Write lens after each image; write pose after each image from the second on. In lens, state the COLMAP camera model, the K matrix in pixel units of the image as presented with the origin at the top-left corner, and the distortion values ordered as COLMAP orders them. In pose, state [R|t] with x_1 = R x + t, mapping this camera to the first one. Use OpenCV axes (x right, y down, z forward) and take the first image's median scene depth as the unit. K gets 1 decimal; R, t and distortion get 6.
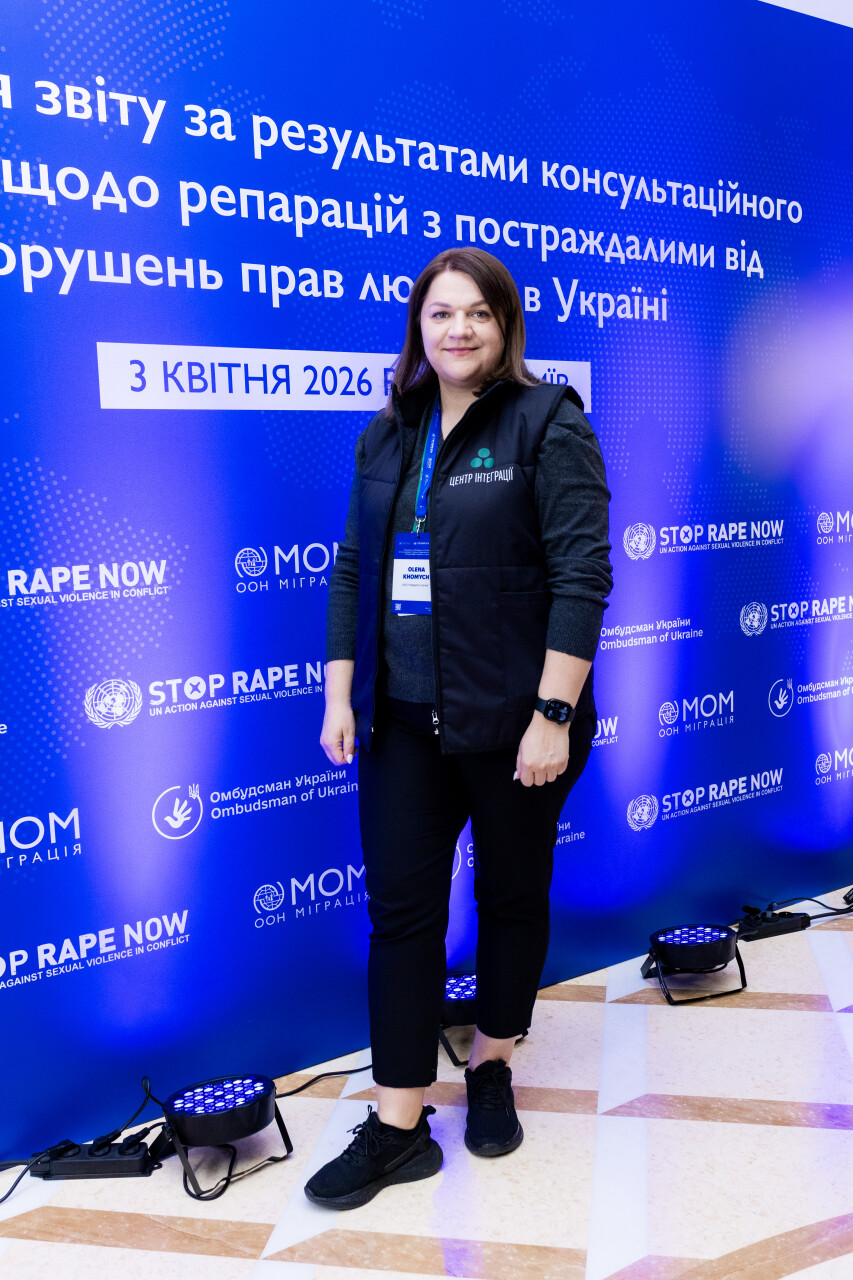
lens RADIAL K [[1201.5, 0, 421.3], [0, 1201.5, 641.7], [0, 0, 1]] dist [0.000604, 0.000000]
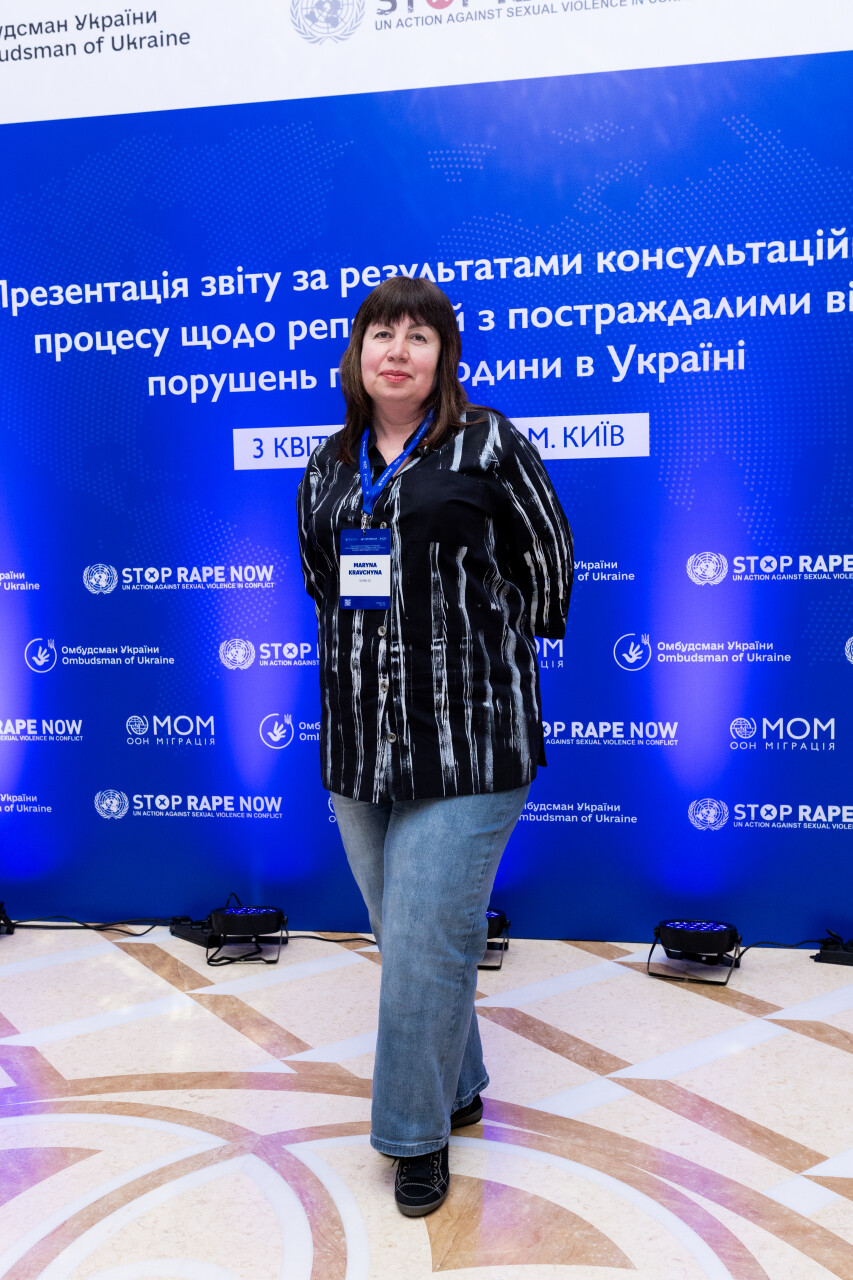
lens RADIAL K [[1201.5, 0, 434.2], [0, 1201.5, 645.9], [0, 0, 1]] dist [0.000604, 0.000000]
pose [[0.719091, 0.079079, -0.690402, 0.945196], [-0.090596, 0.995693, 0.019686, -0.013327], [0.688985, 0.048392, 0.723158, 0.026834]]
